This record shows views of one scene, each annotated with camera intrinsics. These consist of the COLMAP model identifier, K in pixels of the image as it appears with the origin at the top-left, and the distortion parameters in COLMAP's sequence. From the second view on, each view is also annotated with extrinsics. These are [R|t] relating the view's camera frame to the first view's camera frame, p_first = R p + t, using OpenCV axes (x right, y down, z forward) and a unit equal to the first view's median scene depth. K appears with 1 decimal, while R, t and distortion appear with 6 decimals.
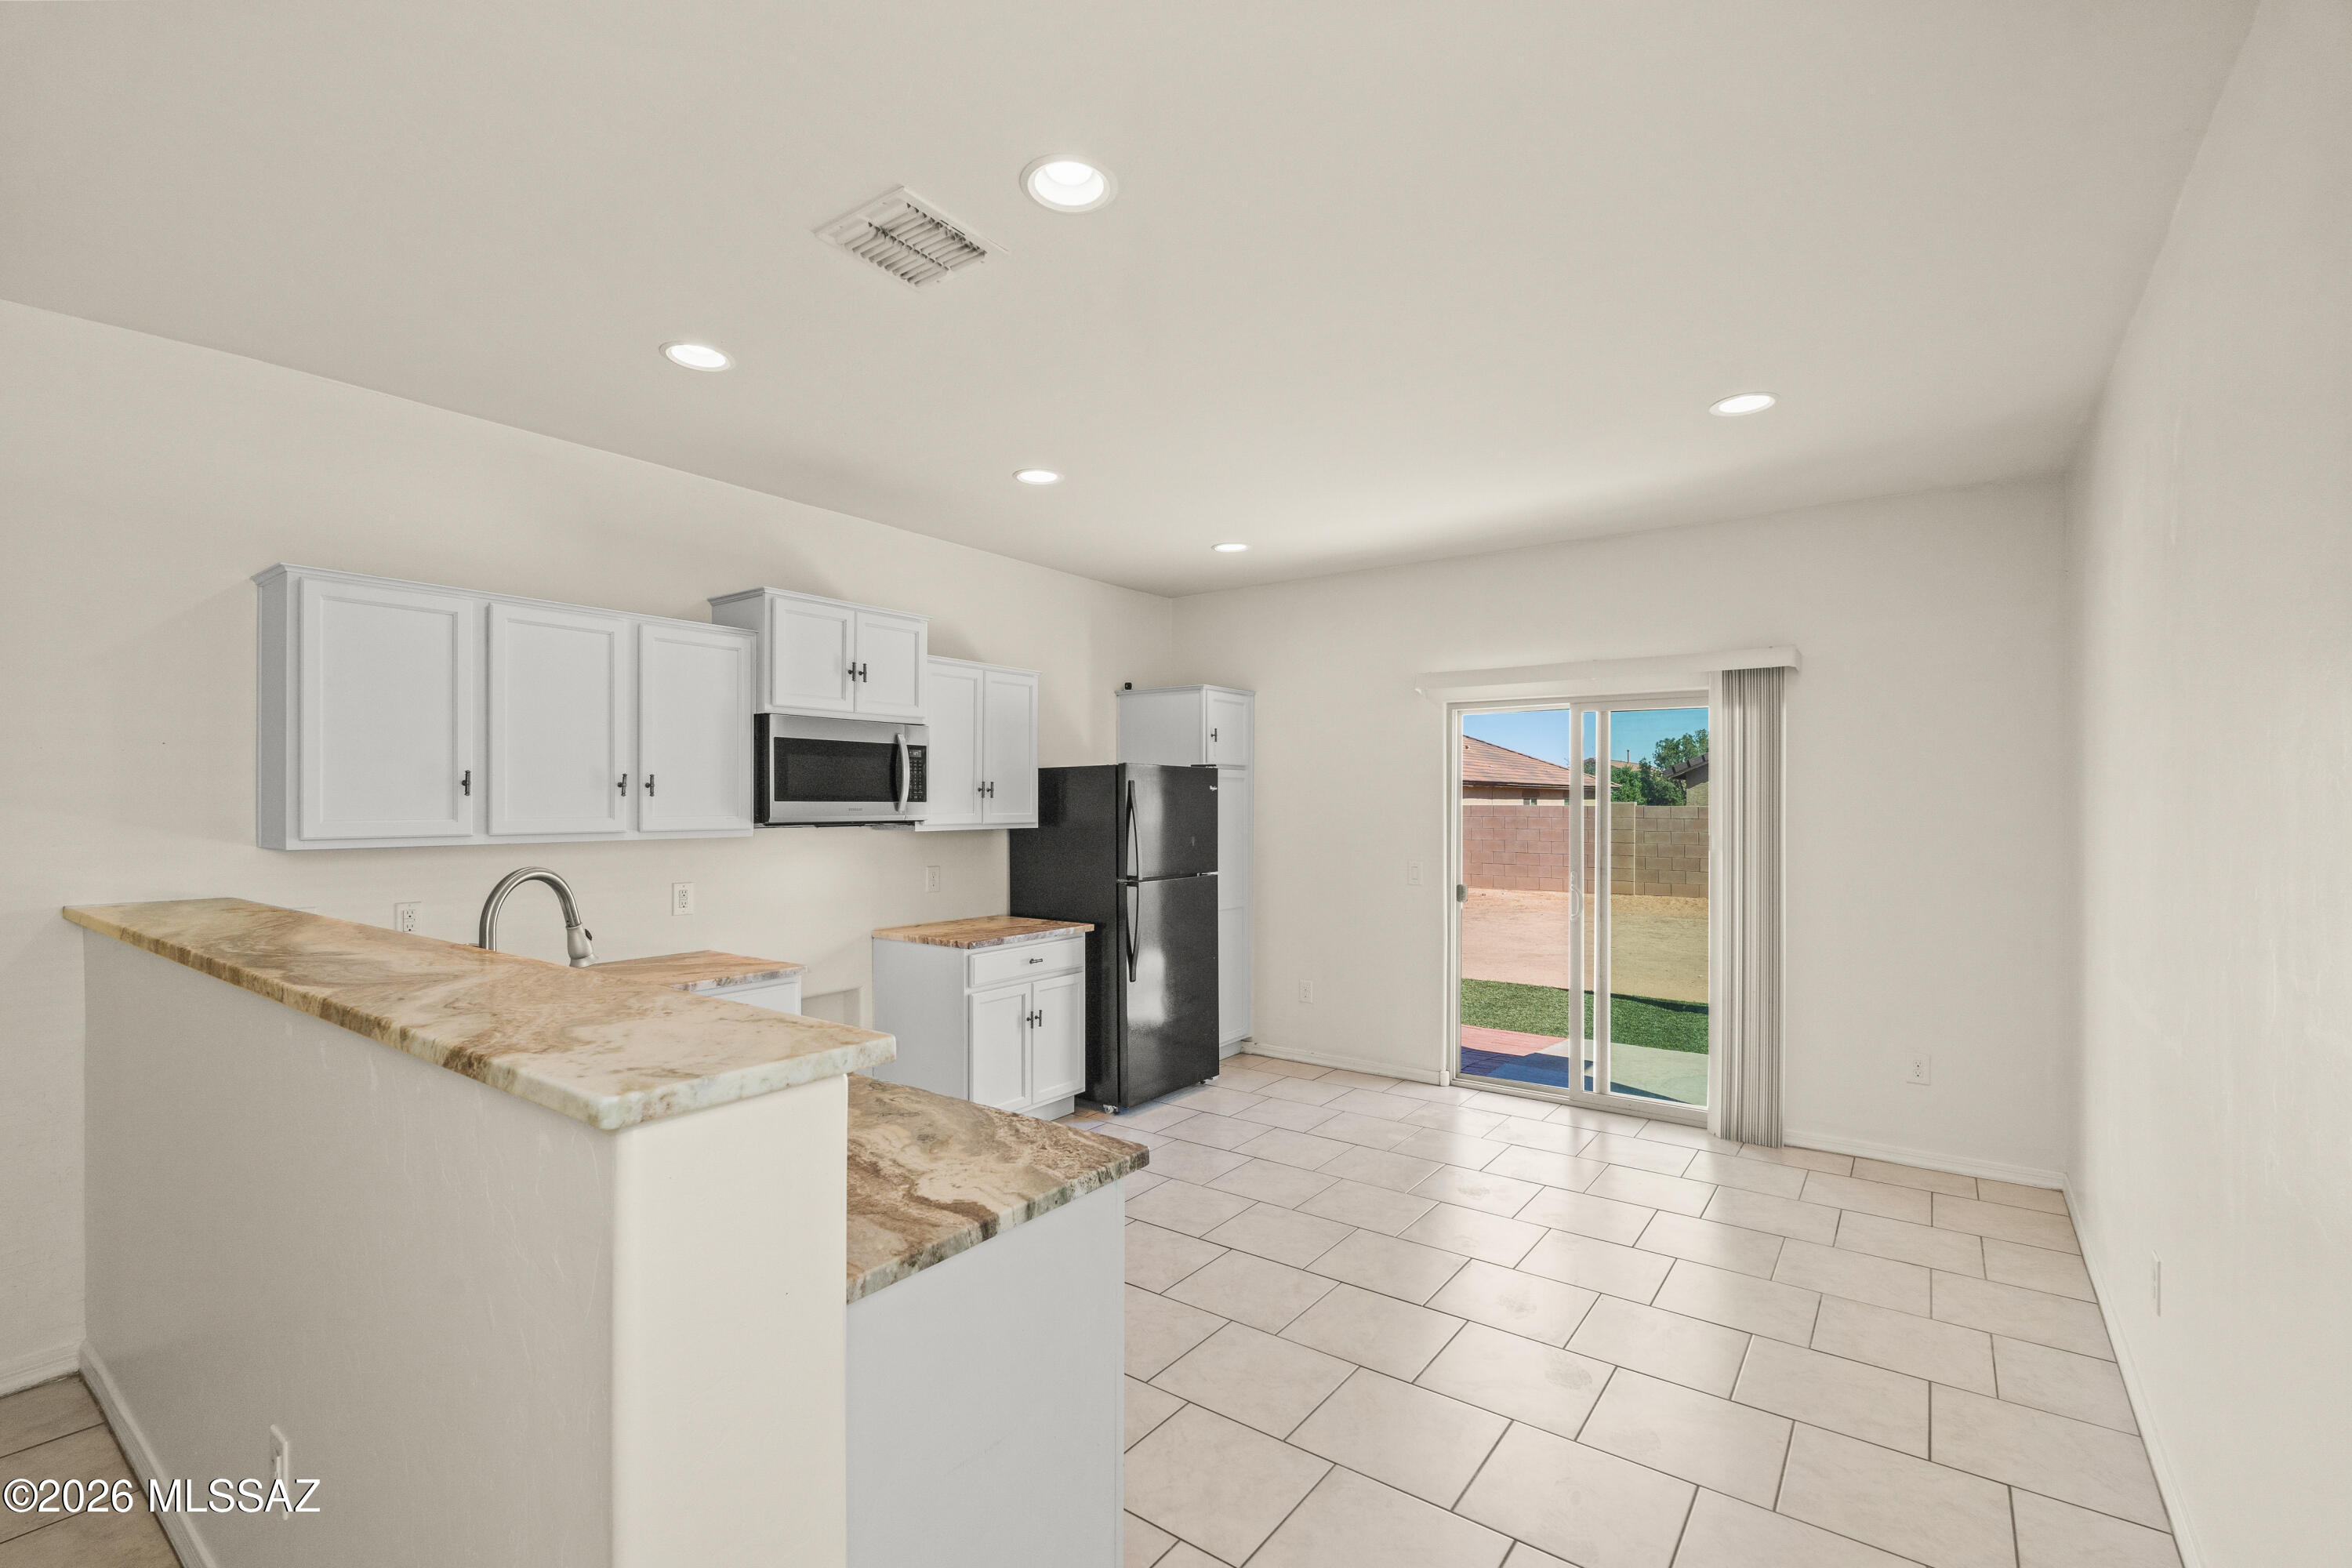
lens RADIAL K [[1046.1, 0, 1183.7], [0, 1046.1, 796.5], [0, 0, 1]] dist [-0.003867, -0.000003]
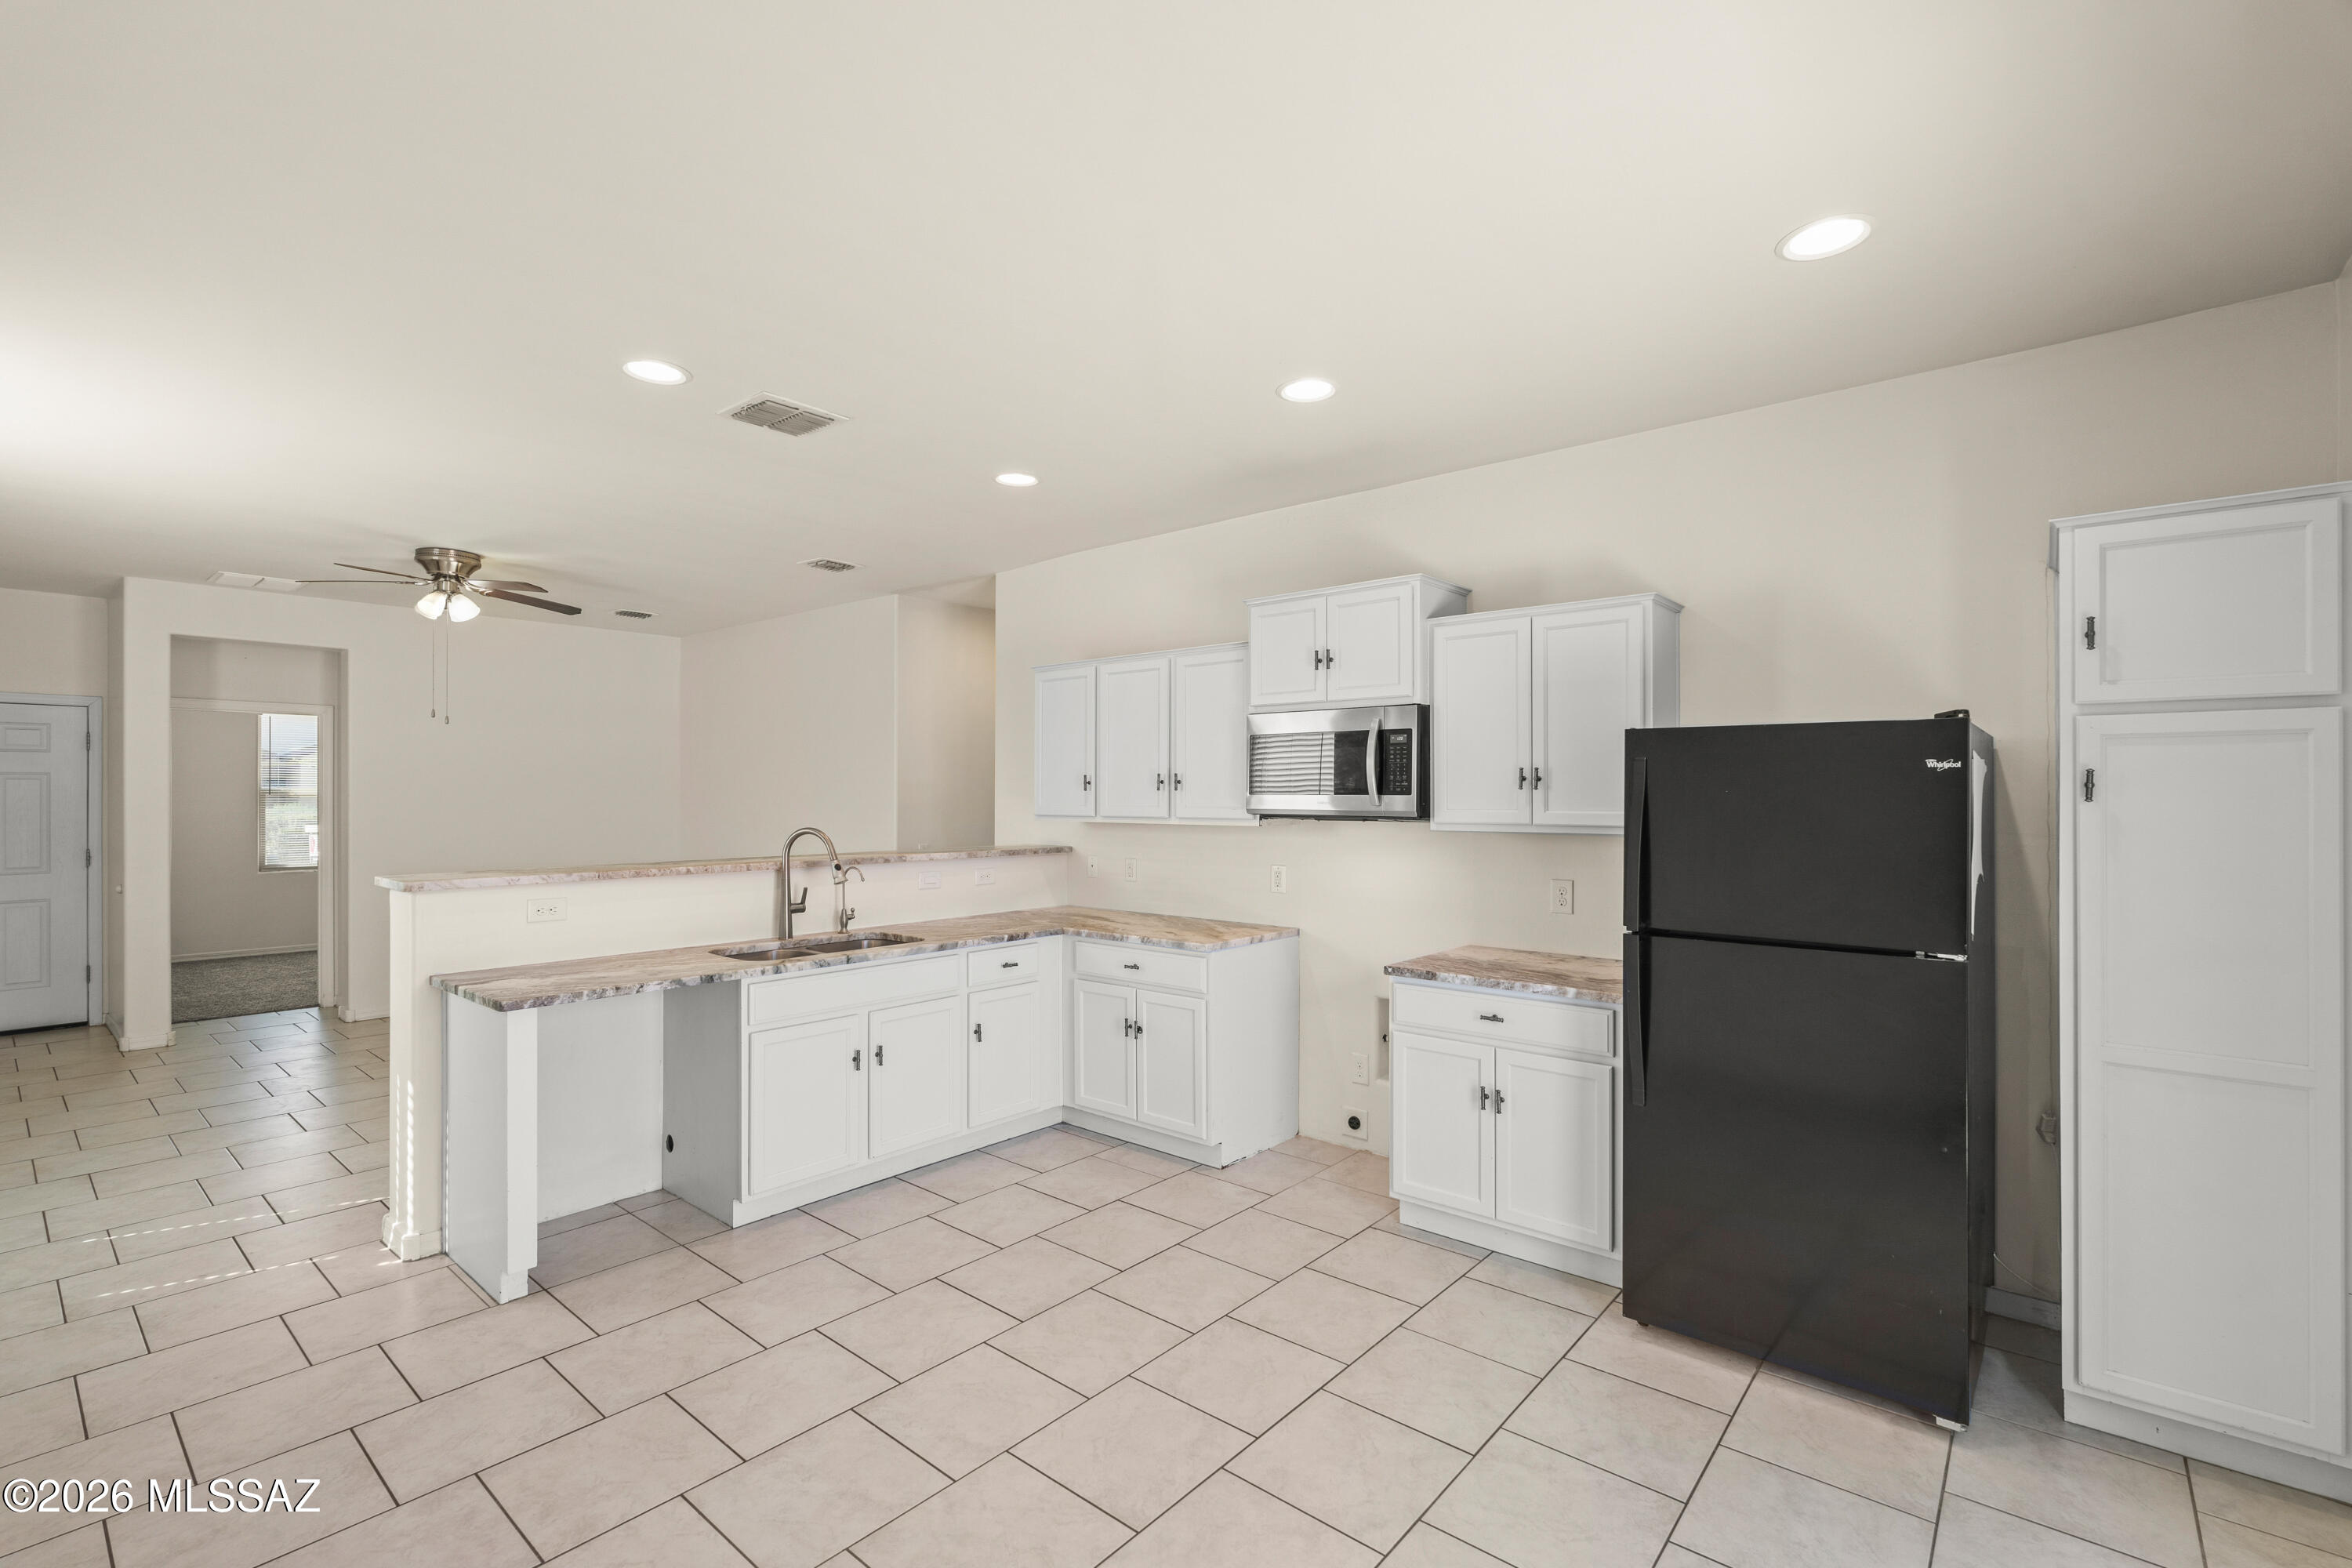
lens RADIAL K [[1046.1, 0, 1171.5], [0, 1046.1, 790.1], [0, 0, 1]] dist [-0.003867, -0.000003]
pose [[-0.084660, -0.004411, -0.996400, 0.609245], [0.003686, 0.999982, -0.004740, 0.004485], [0.996403, -0.004074, -0.084642, 0.875640]]
